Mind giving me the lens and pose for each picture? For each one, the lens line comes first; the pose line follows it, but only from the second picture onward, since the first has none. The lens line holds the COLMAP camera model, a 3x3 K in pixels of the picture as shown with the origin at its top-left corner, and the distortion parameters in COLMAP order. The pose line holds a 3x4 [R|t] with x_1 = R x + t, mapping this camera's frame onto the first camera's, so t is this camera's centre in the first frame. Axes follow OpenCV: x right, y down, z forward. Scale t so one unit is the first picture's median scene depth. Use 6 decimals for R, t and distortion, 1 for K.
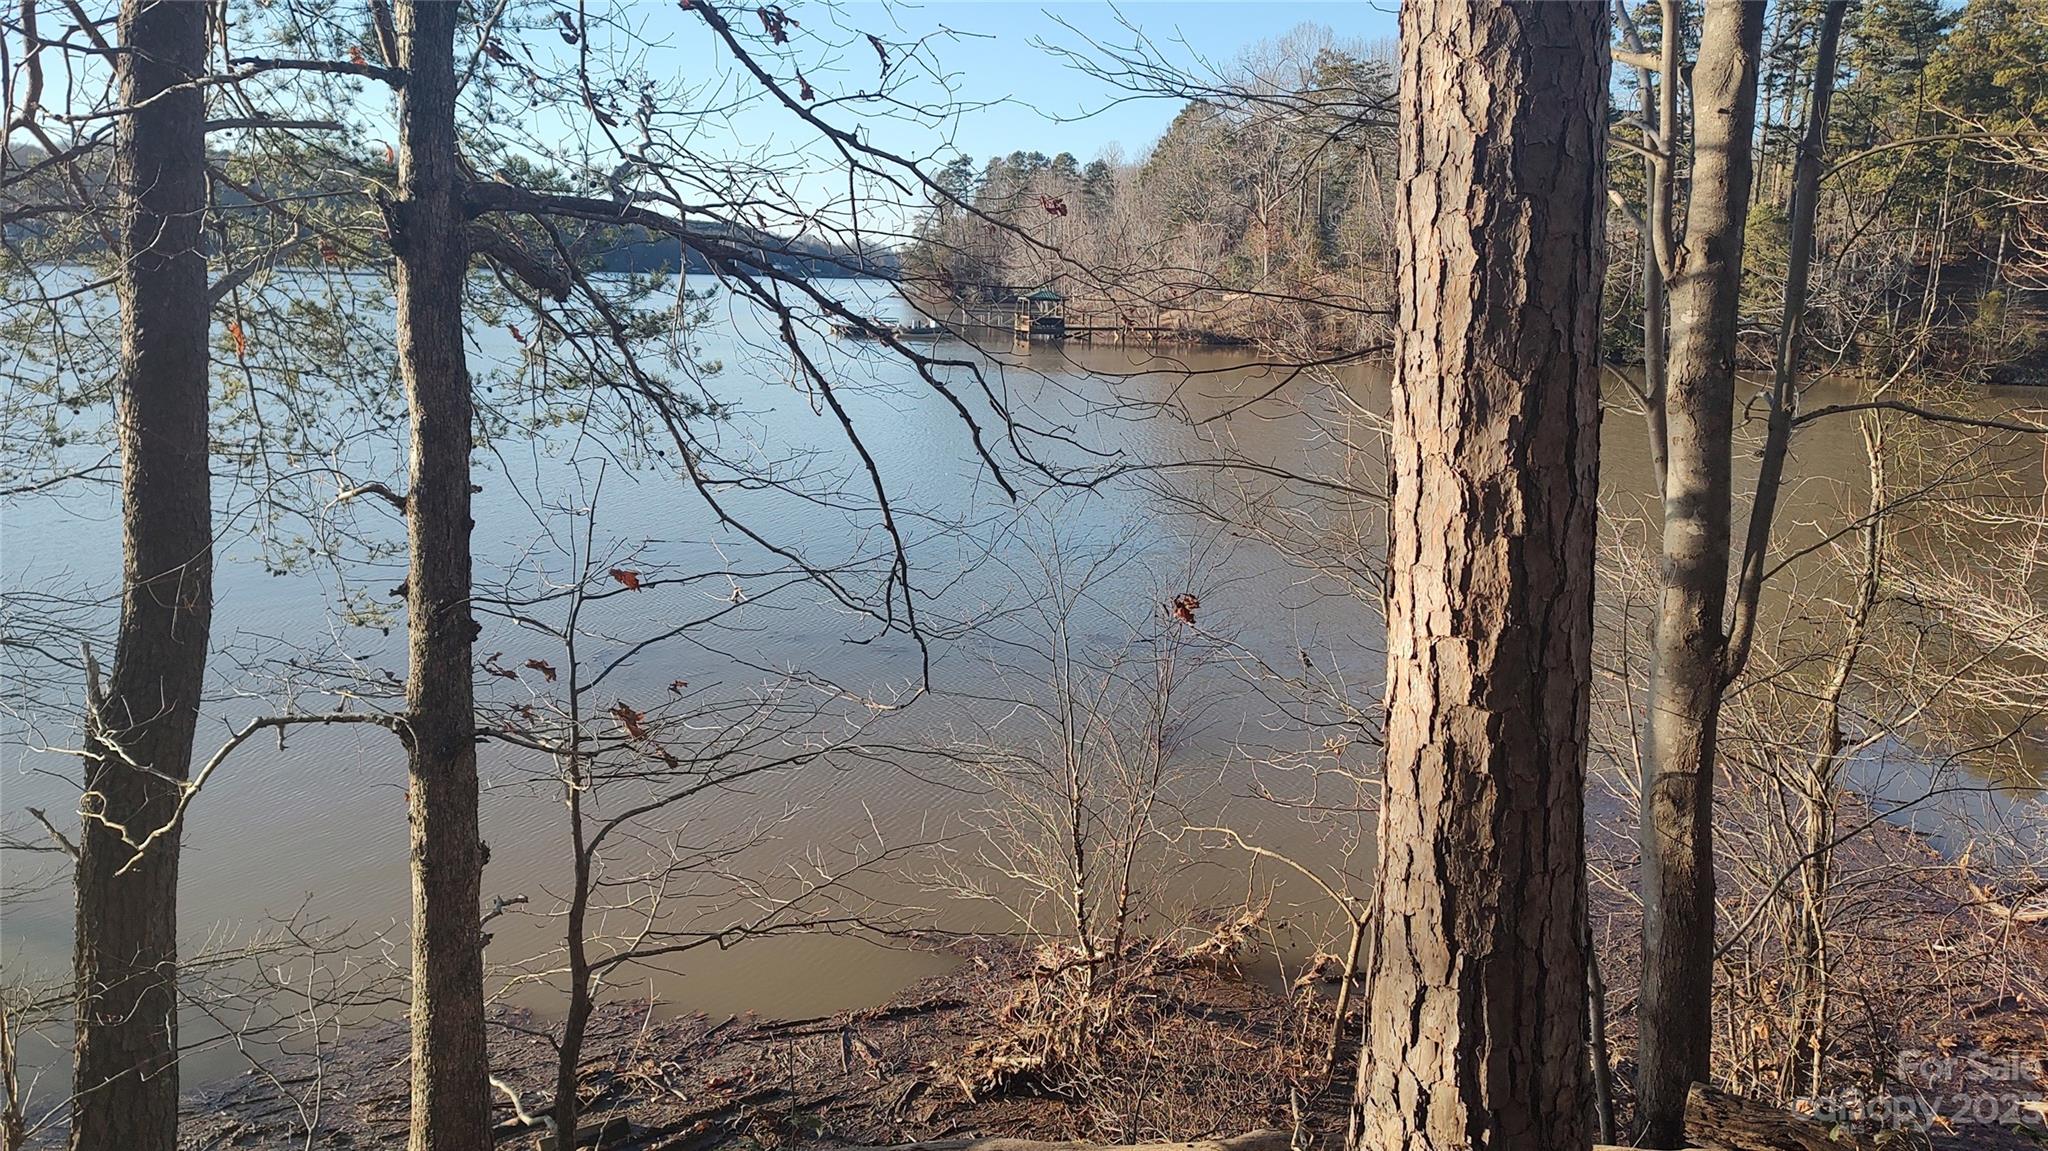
lens RADIAL K [[1457.2, 0, 1050.9], [0, 1457.2, 579.0], [0, 0, 1]] dist [0.032326, -0.031465]
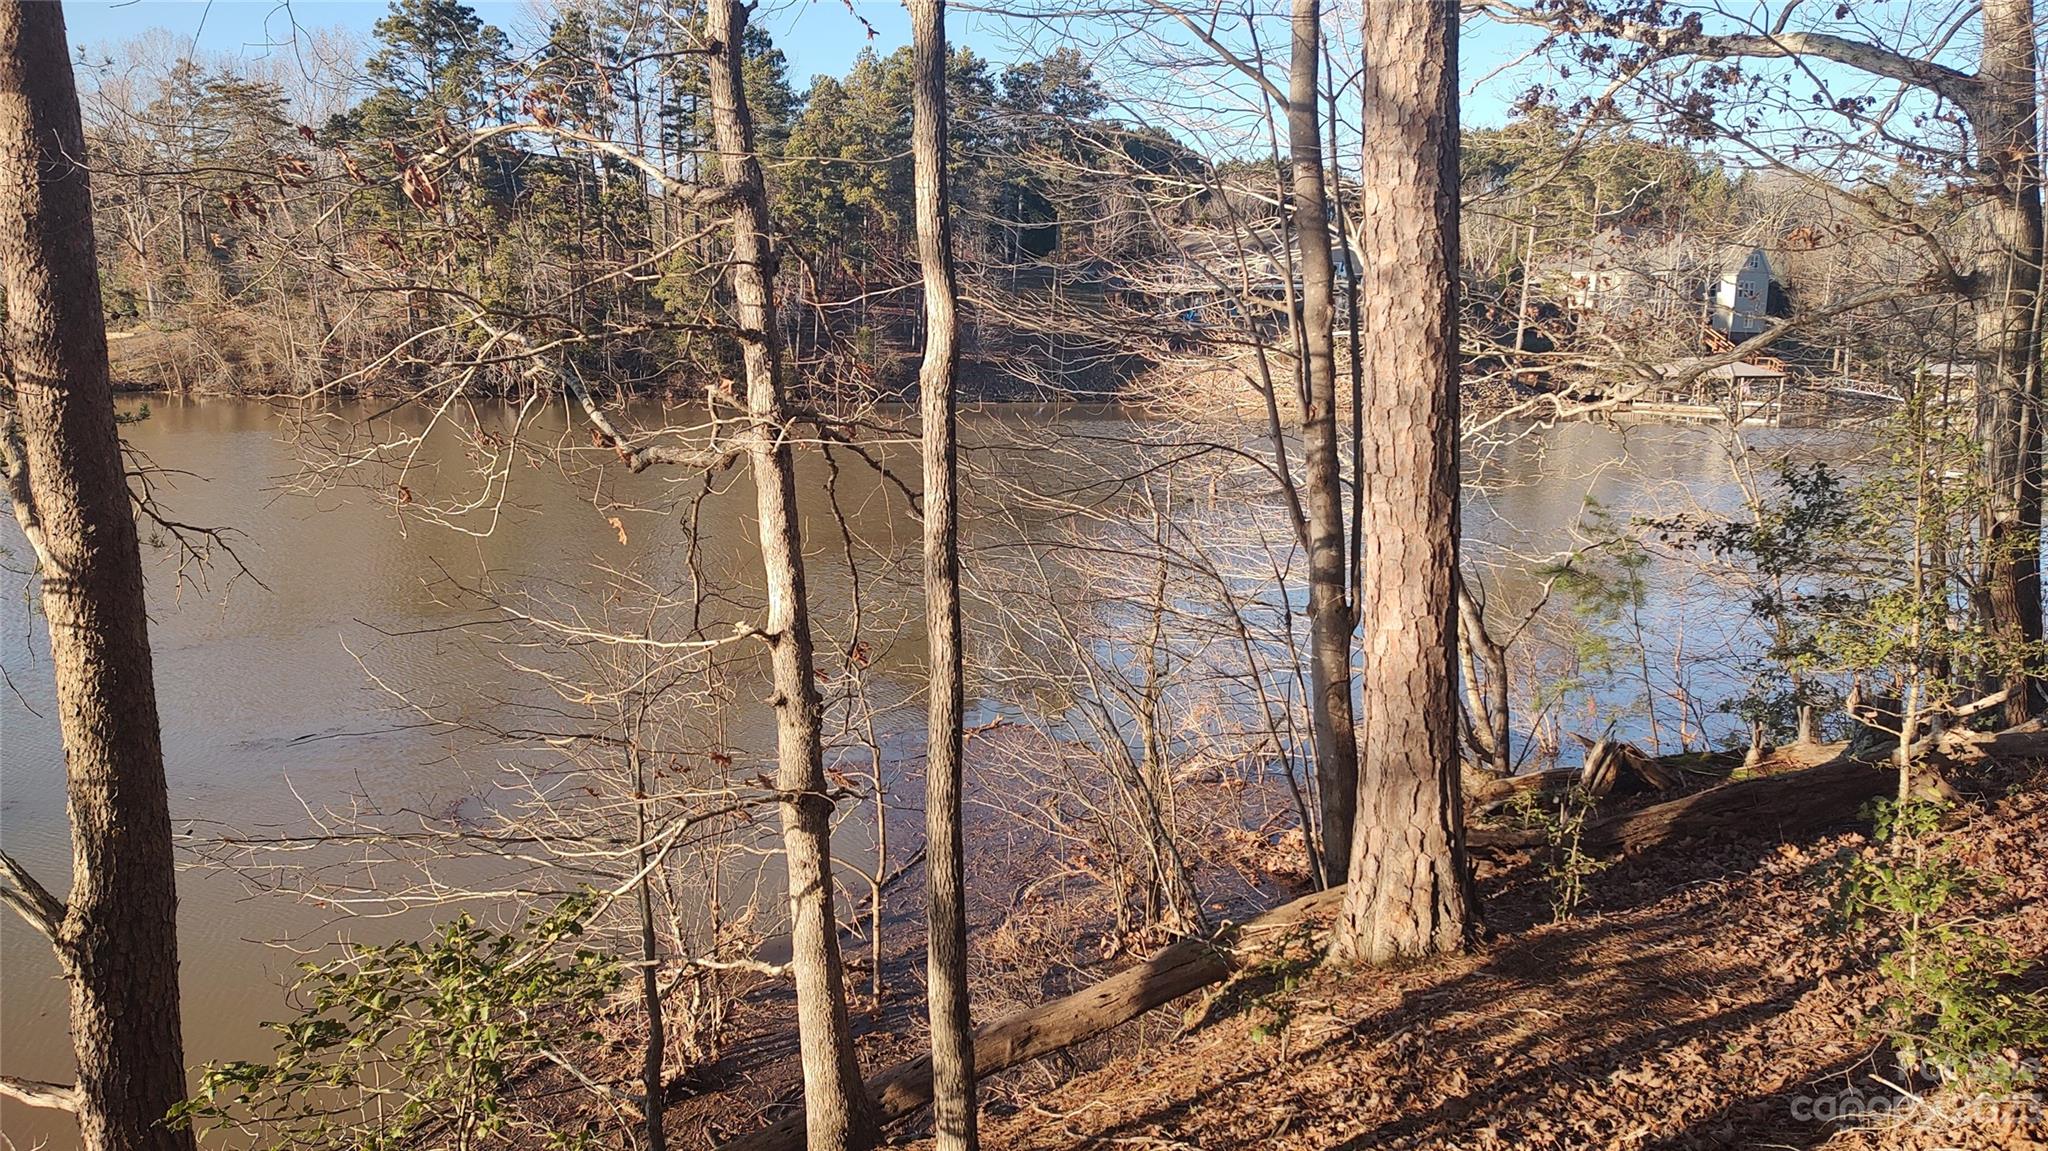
lens RADIAL K [[1457.2, 0, 1050.9], [0, 1457.2, 579.0], [0, 0, 1]] dist [0.032326, -0.031465]
pose [[0.750654, -0.124073, 0.648941, -1.501570], [0.135760, 0.990216, 0.032284, -0.155567], [-0.646597, 0.063866, 0.760154, -0.282028]]
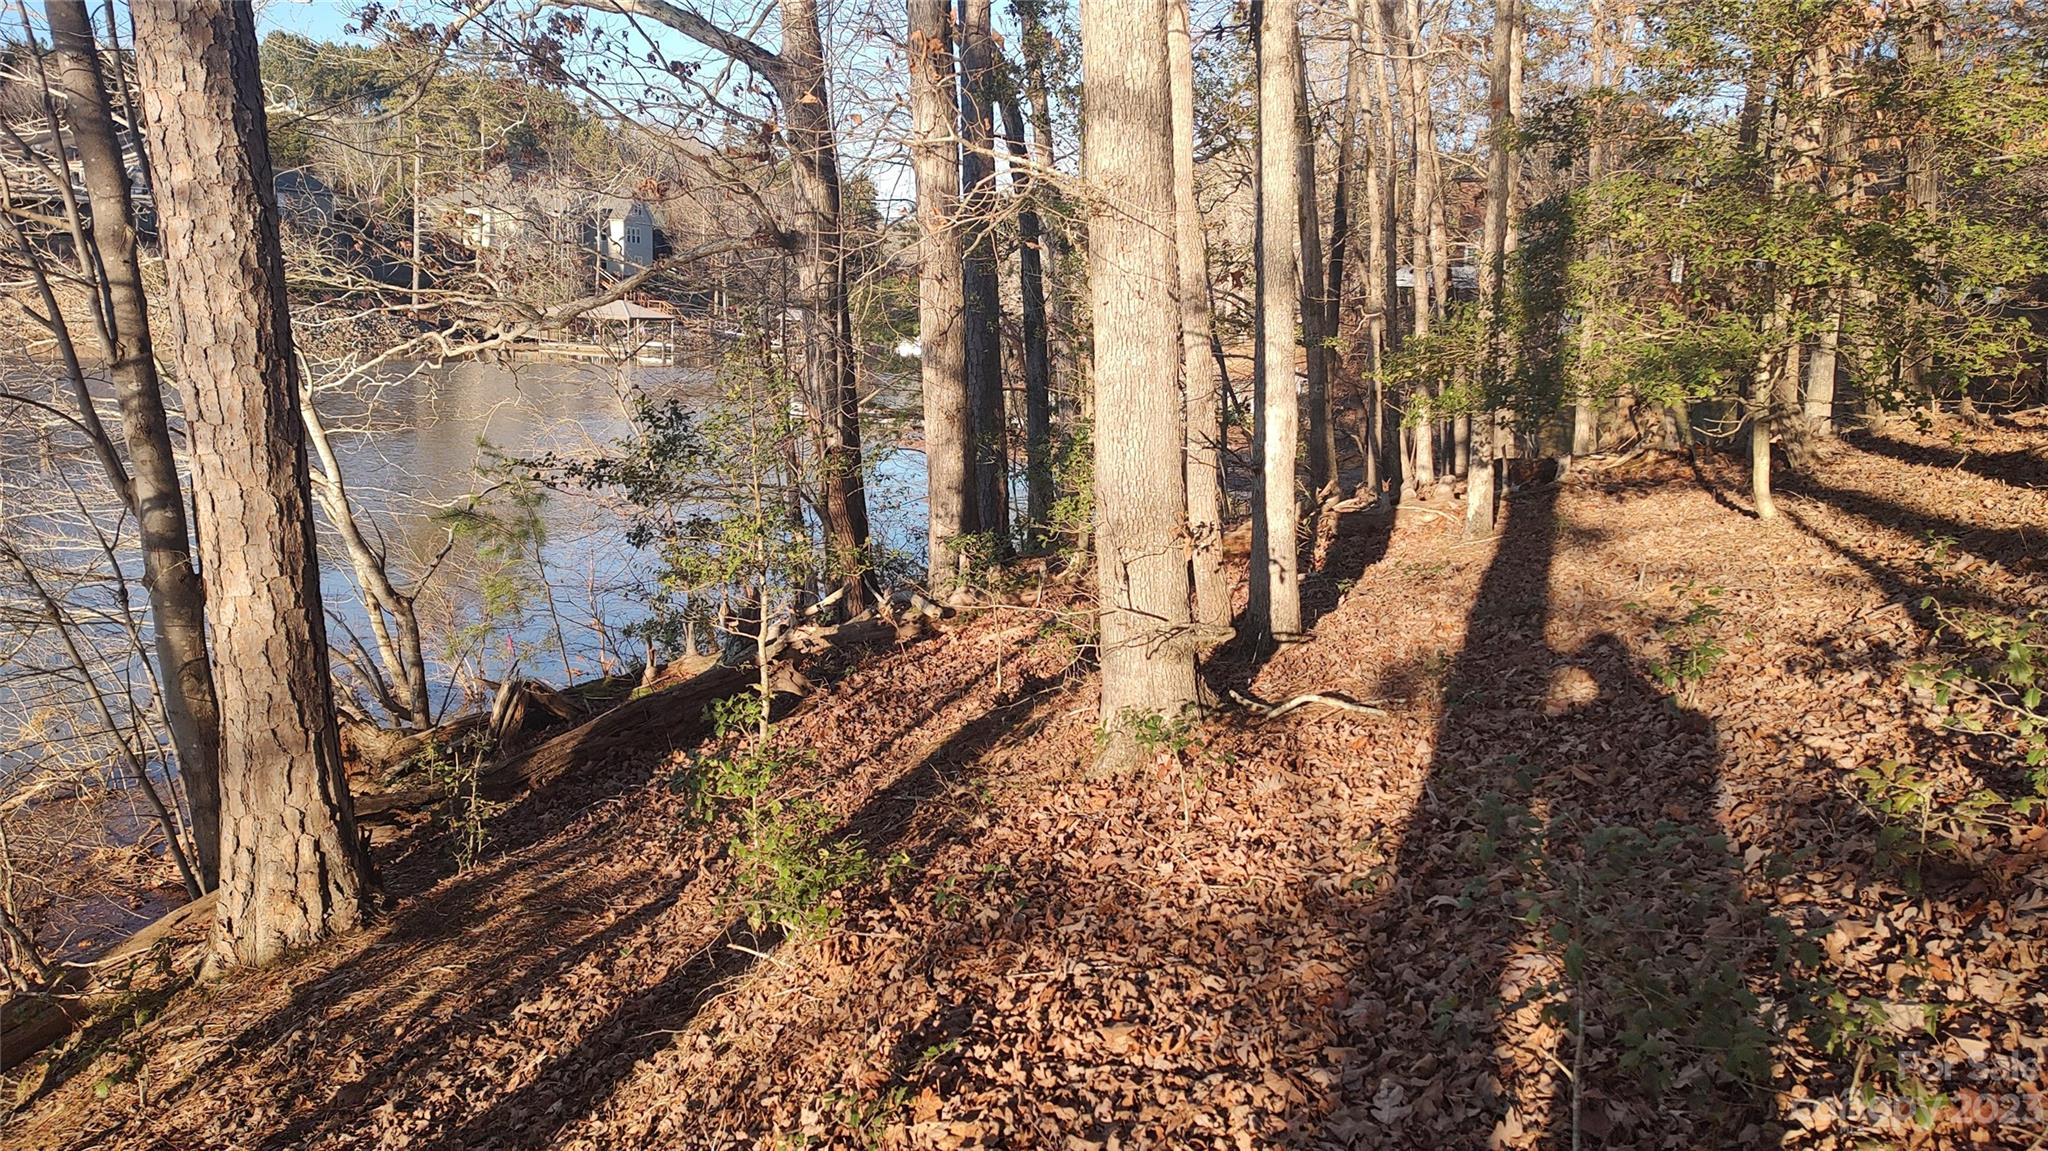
lens RADIAL K [[1457.2, 0, 1050.9], [0, 1457.2, 579.0], [0, 0, 1]] dist [0.032326, -0.031465]
pose [[0.134572, -0.201479, 0.970204, -1.465801], [0.156036, 0.971204, 0.180044, -0.147025], [-0.978541, 0.127158, 0.162135, -0.330096]]
